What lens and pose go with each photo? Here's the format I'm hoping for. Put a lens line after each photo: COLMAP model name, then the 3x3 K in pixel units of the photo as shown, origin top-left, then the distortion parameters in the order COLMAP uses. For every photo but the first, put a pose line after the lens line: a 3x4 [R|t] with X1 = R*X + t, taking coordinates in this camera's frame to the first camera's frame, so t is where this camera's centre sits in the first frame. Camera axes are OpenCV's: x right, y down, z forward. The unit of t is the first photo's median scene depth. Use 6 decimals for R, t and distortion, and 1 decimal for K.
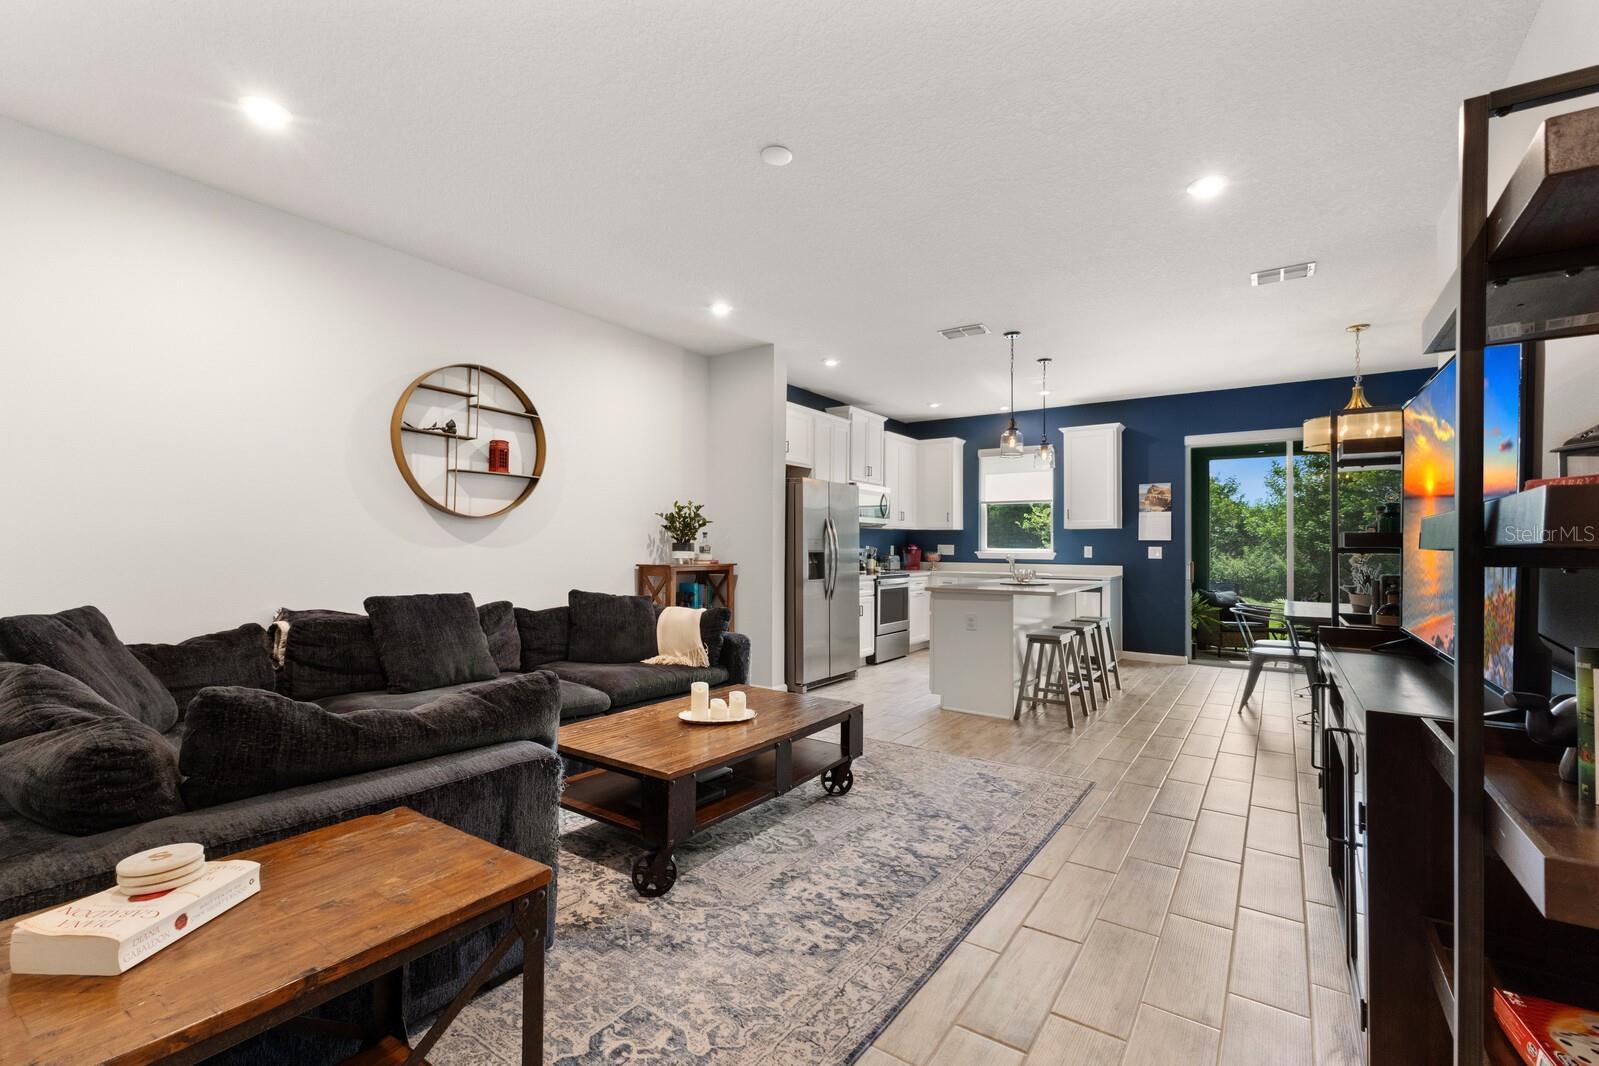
lens RADIAL K [[693.3, 0, 795.7], [0, 693.3, 535.3], [0, 0, 1]] dist [0.000403, -0.003153]
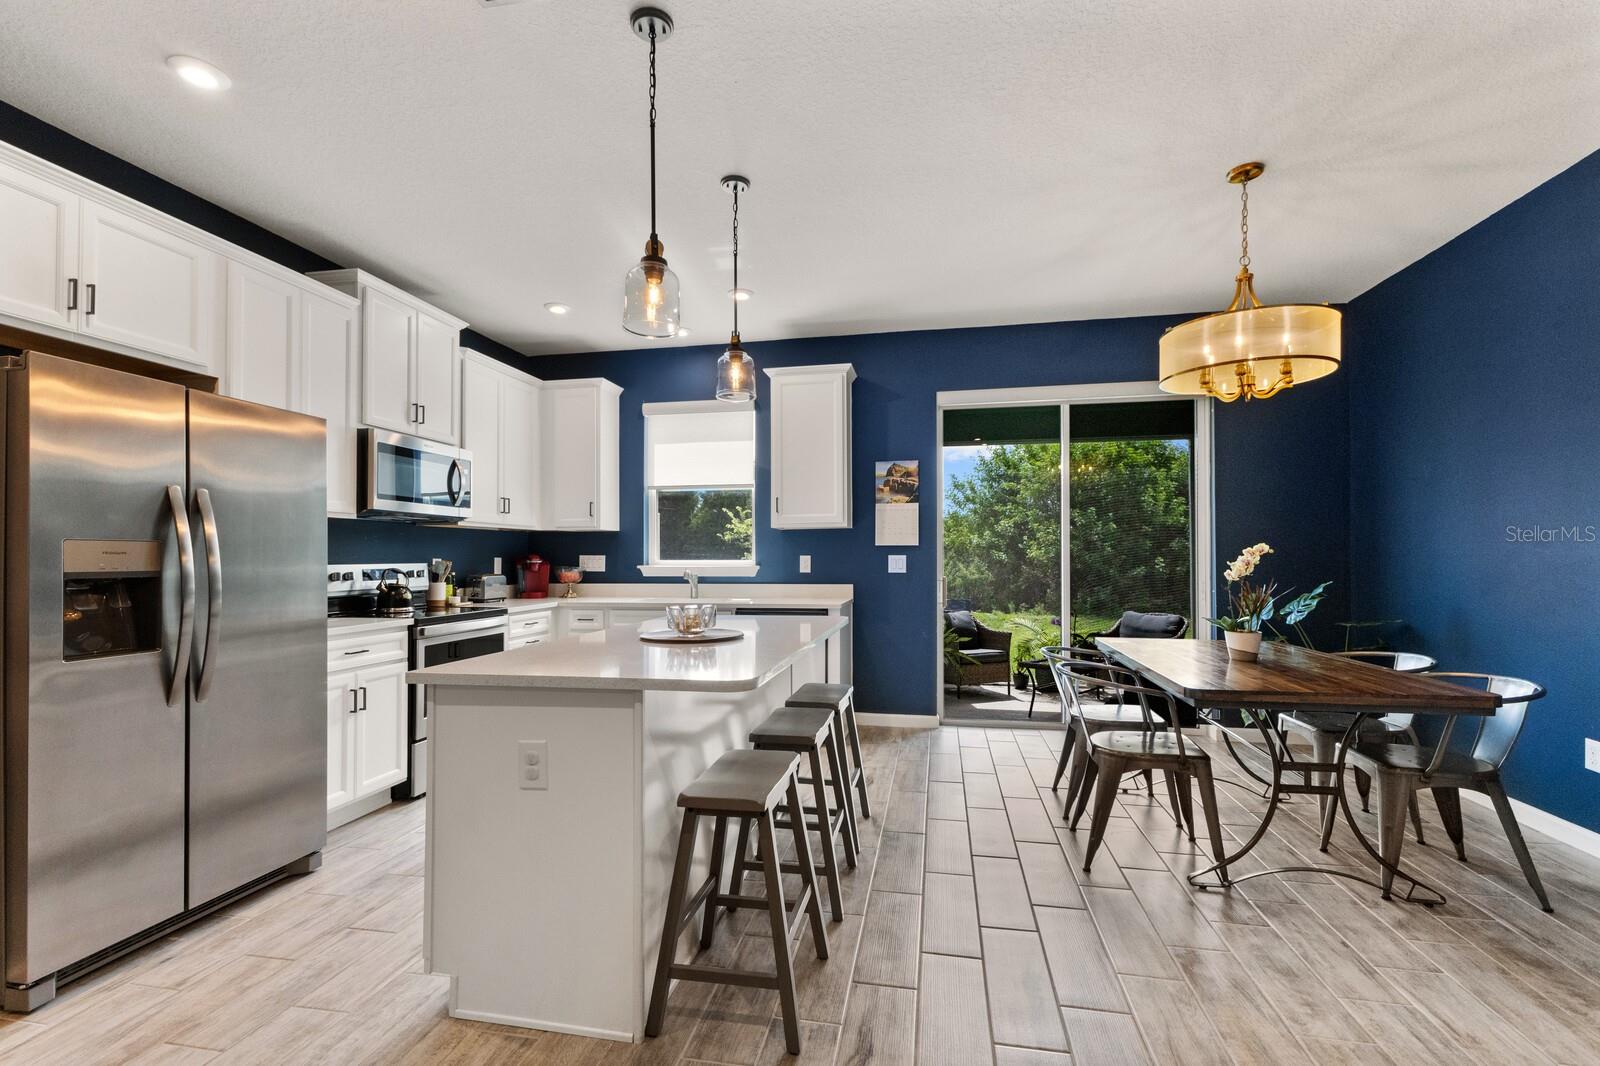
lens RADIAL K [[663.4, 0, 799.5], [0, 663.4, 553.7], [0, 0, 1]] dist [0.000662, -0.000118]
pose [[0.914614, -0.006798, 0.404270, 0.161194], [0.003177, 0.999949, 0.009627, 0.008005], [-0.404315, -0.007521, 0.914589, 0.422423]]
